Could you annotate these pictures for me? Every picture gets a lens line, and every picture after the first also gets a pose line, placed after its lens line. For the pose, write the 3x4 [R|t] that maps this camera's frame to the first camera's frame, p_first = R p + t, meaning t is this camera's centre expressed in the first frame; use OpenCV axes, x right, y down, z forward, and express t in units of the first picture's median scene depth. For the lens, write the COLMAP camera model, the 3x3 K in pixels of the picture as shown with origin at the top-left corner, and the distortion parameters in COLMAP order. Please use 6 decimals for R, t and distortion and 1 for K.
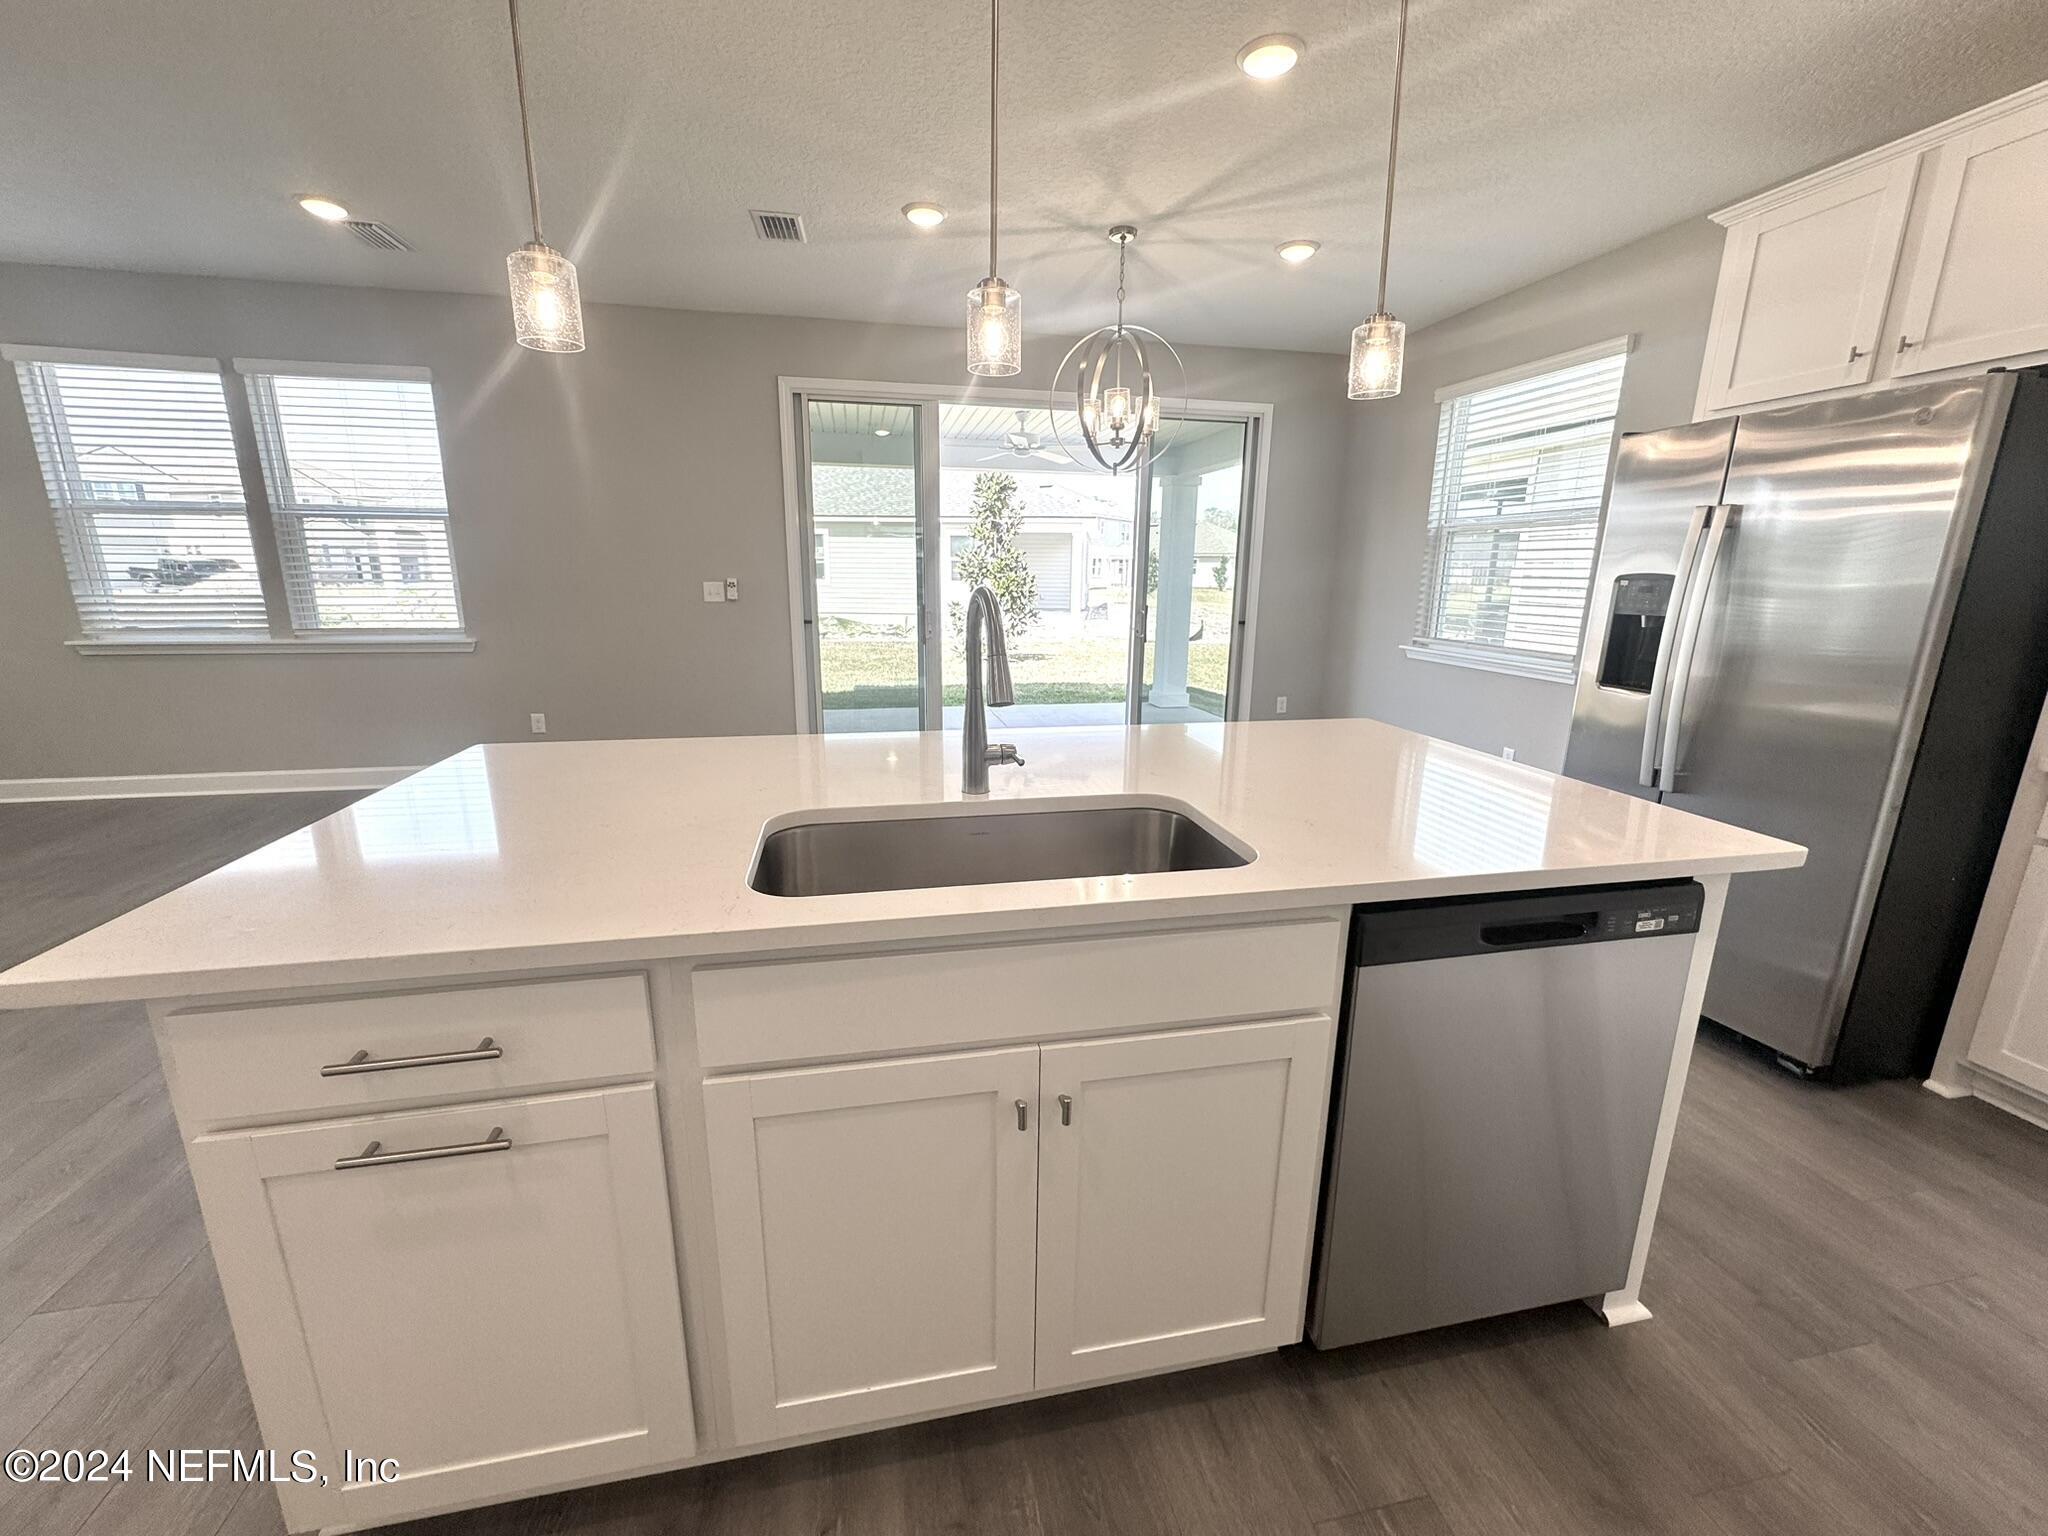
lens RADIAL K [[819.0, 0, 1034.6], [0, 819.0, 764.5], [0, 0, 1]] dist [-0.004181, 0.001122]
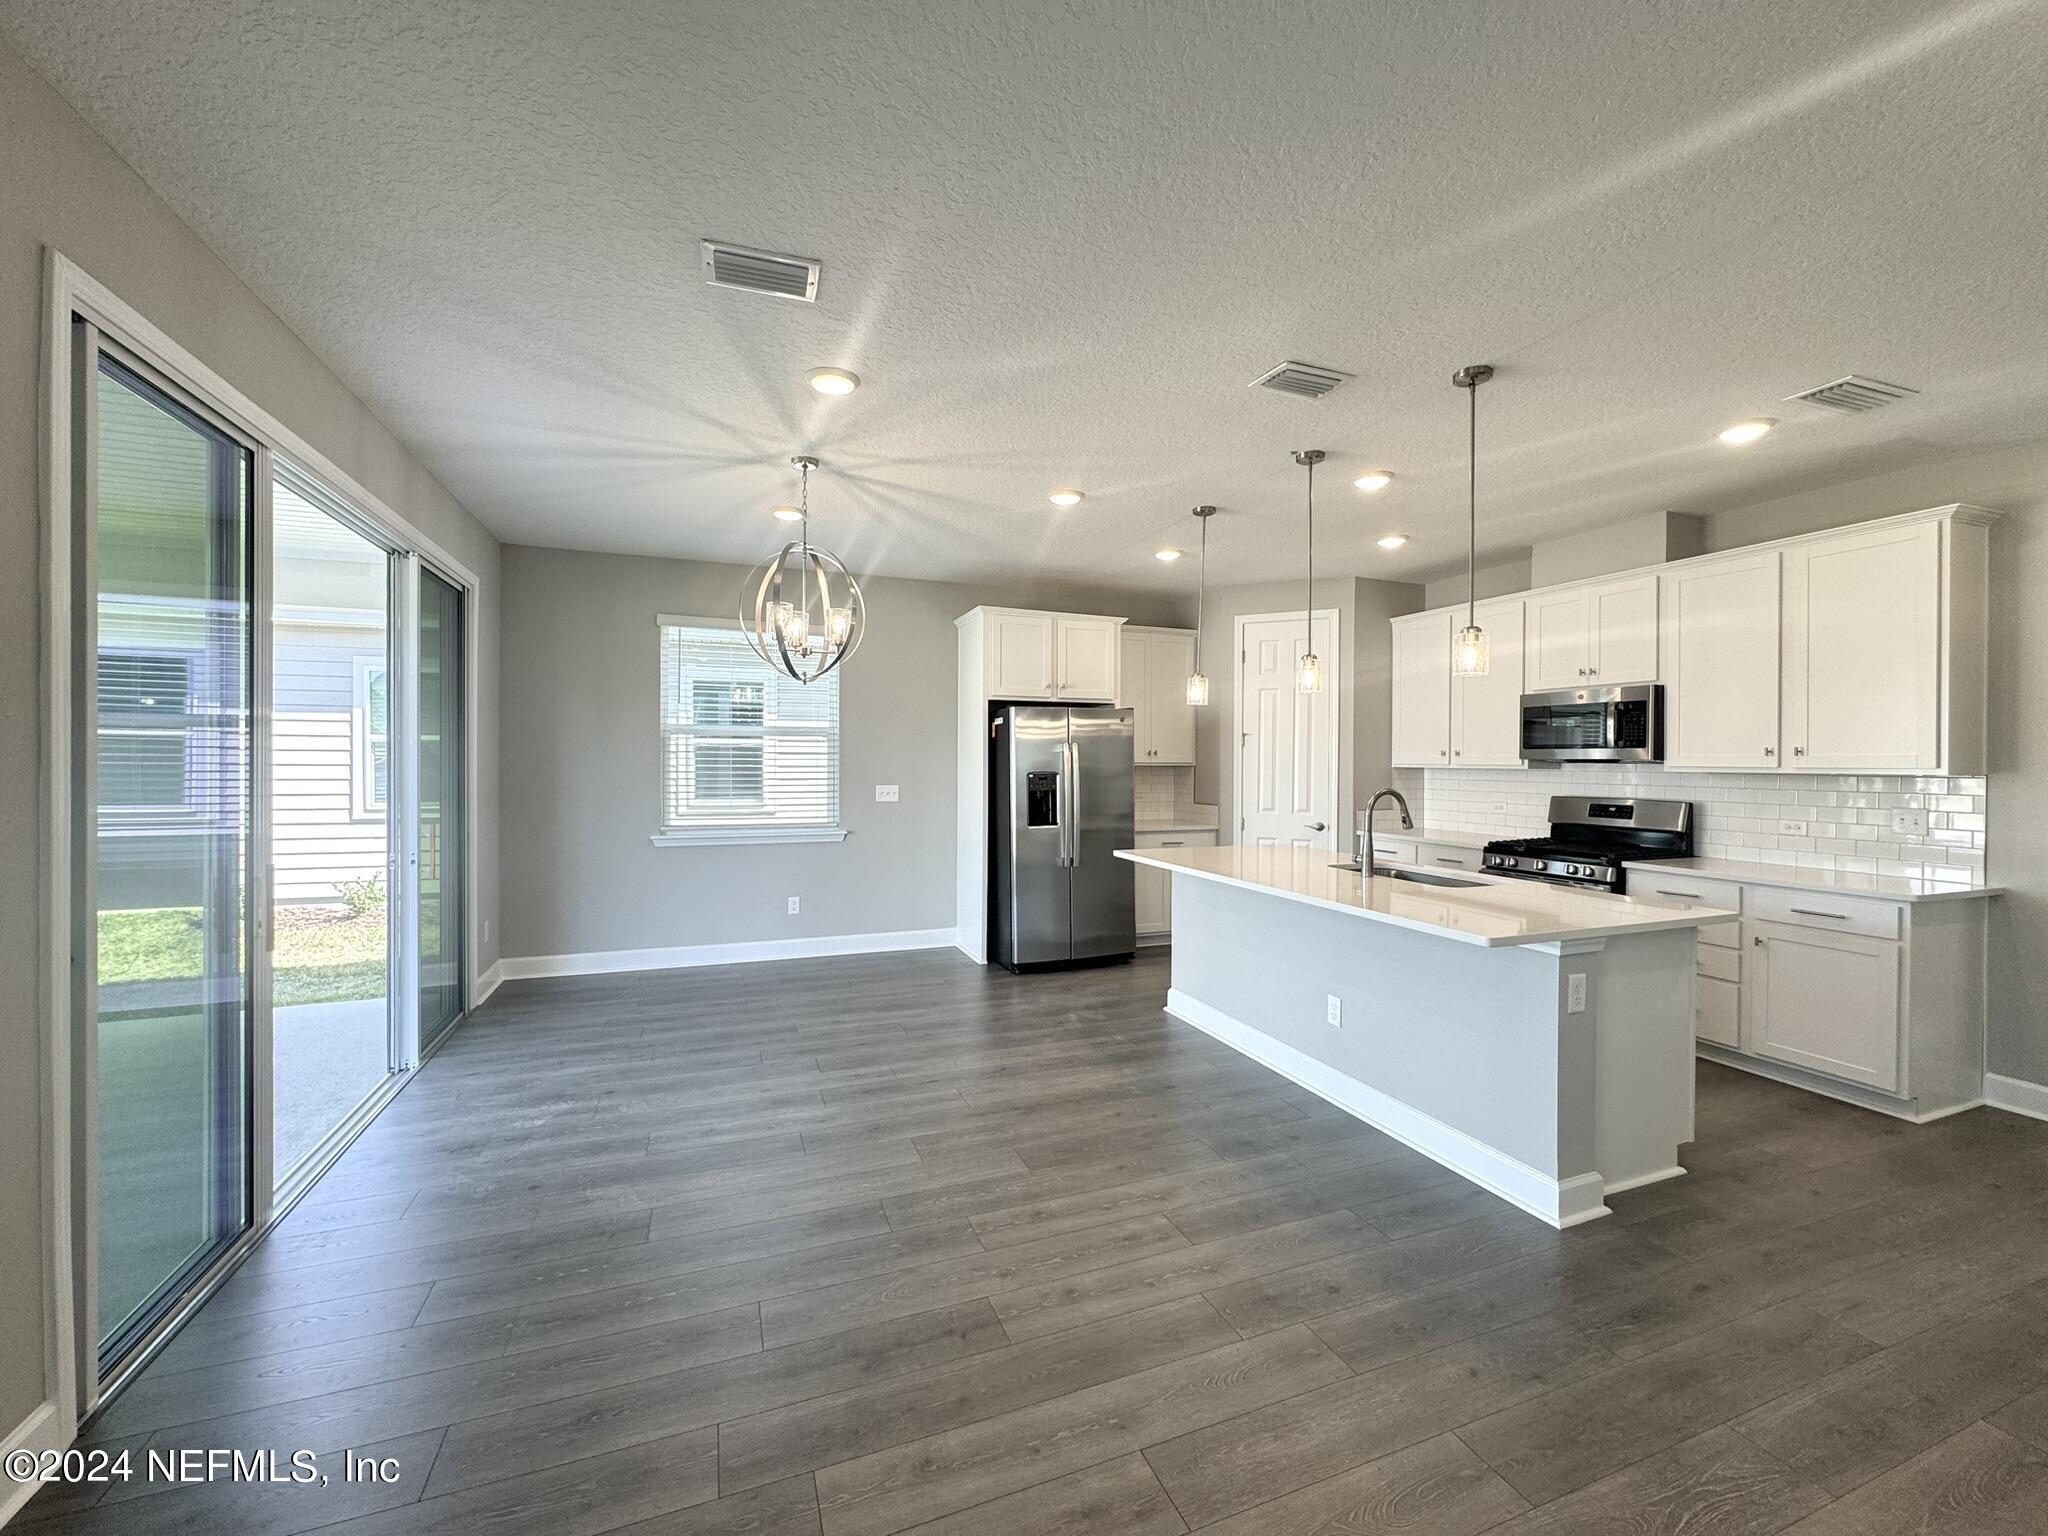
lens RADIAL K [[819.0, 0, 1021.1], [0, 819.0, 765.4], [0, 0, 1]] dist [-0.004181, 0.001122]
pose [[-0.155993, -0.019375, 0.987568, -1.296082], [0.222676, 0.973381, 0.054269, -0.359791], [-0.962331, 0.228374, -0.147526, 1.303286]]
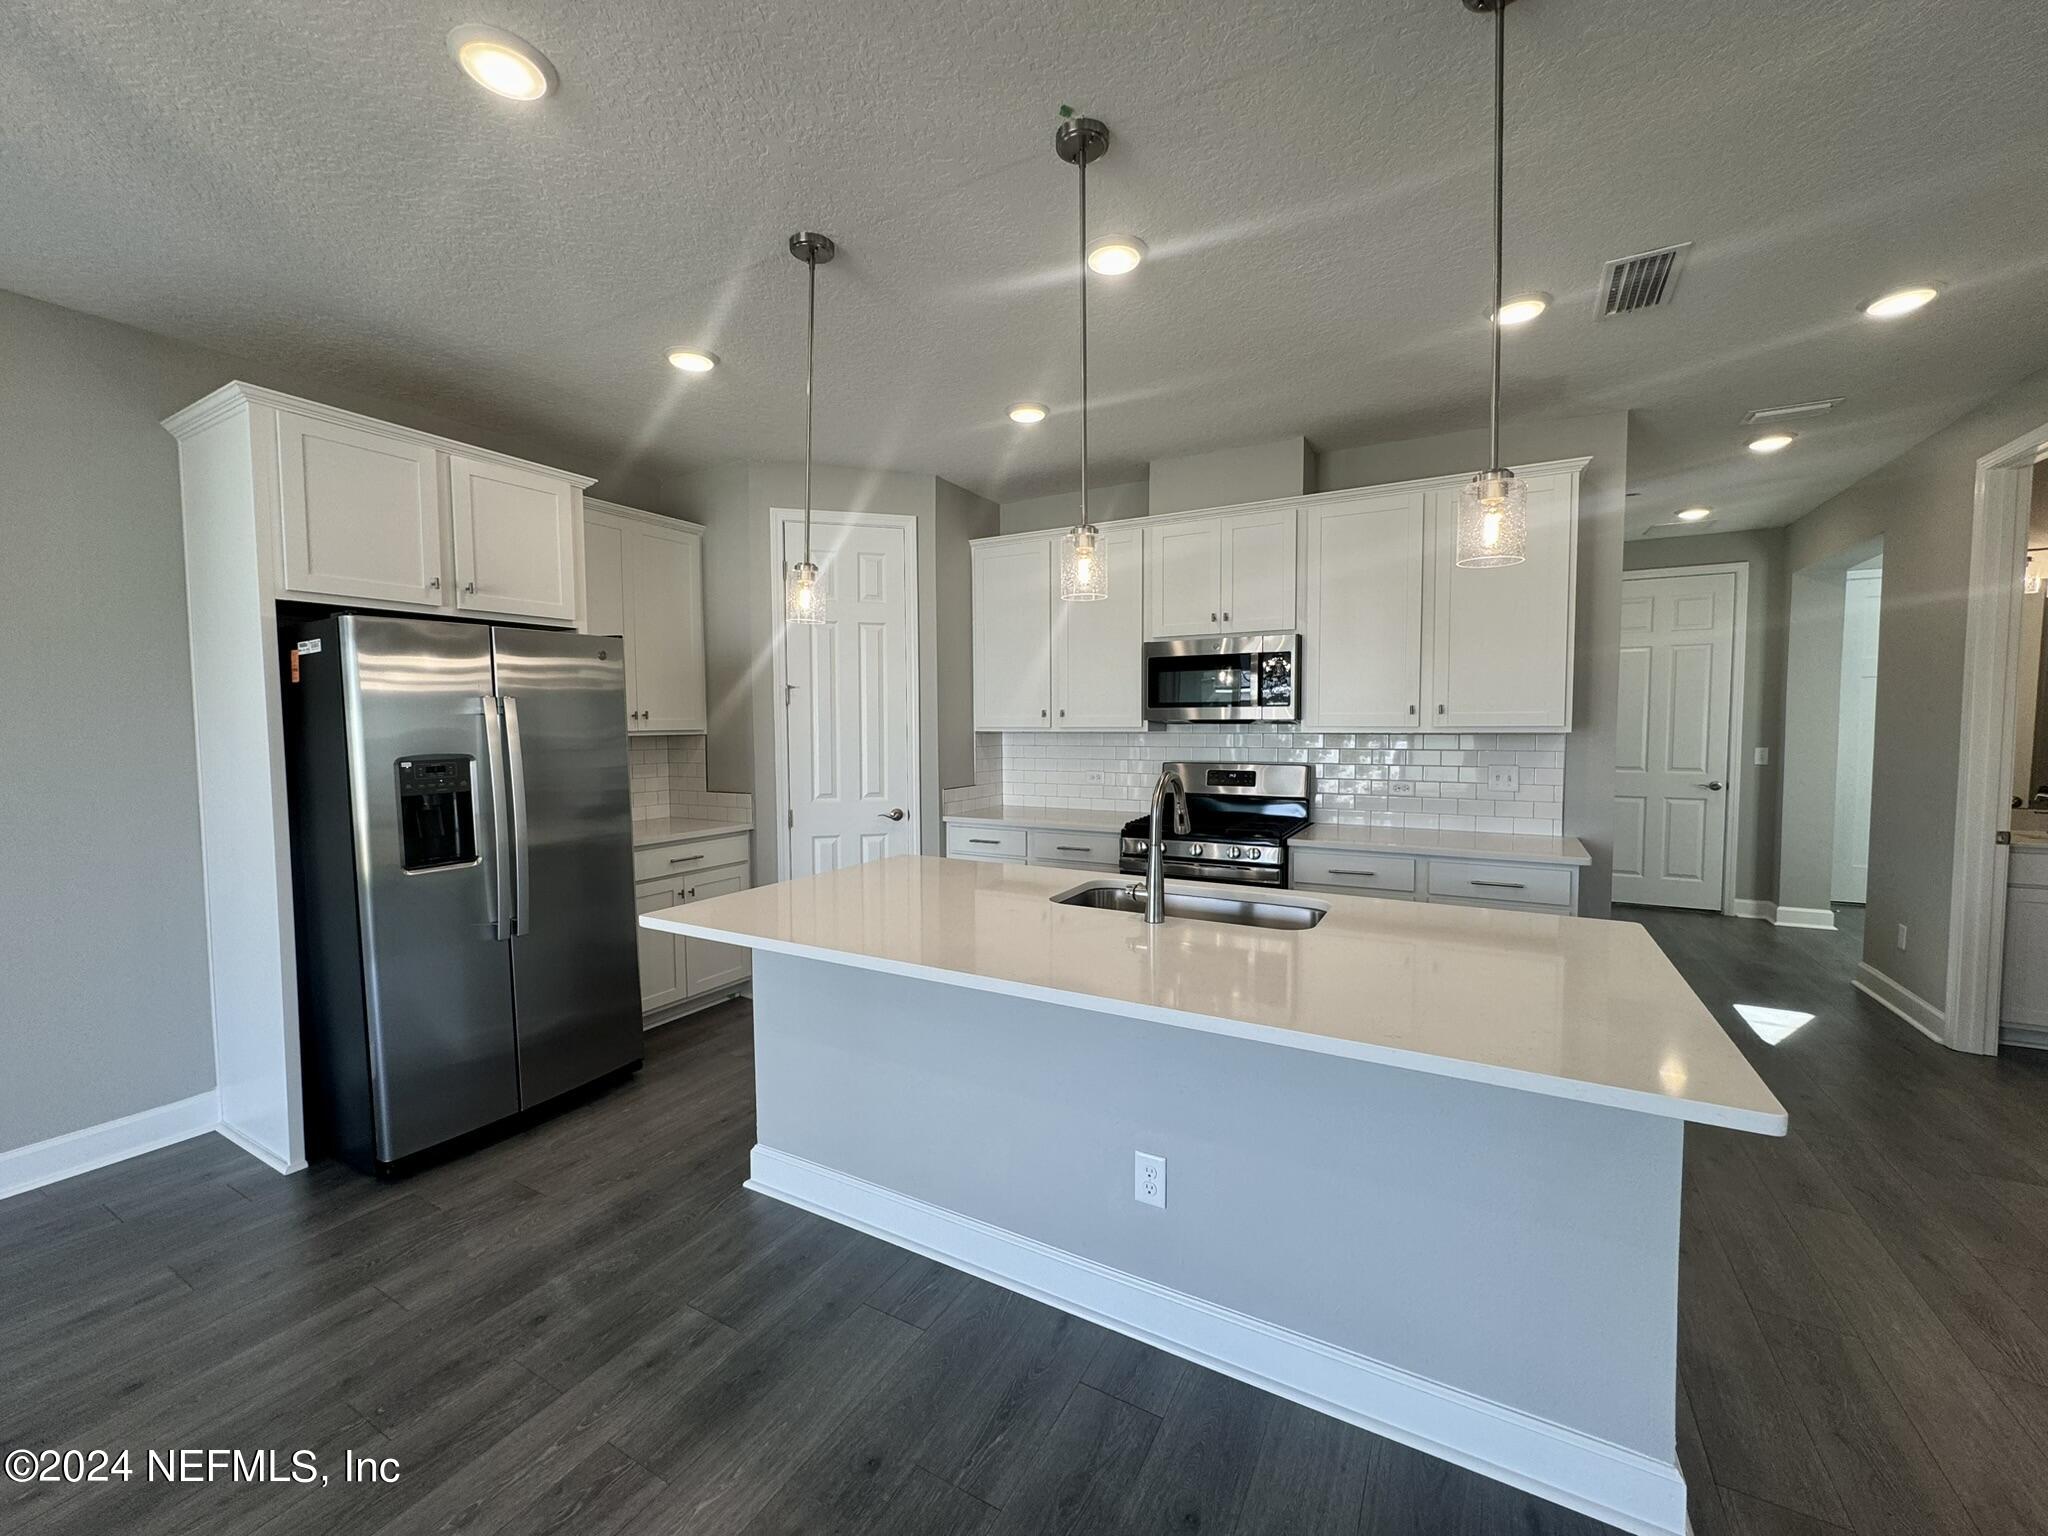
lens RADIAL K [[819.0, 0, 1024.5], [0, 819.0, 765.4], [0, 0, 1]] dist [-0.004181, 0.001122]
pose [[-0.751263, -0.041850, 0.658675, -0.475238], [0.151343, 0.960472, 0.233643, -0.332869], [-0.642416, 0.275213, -0.715233, 1.206747]]
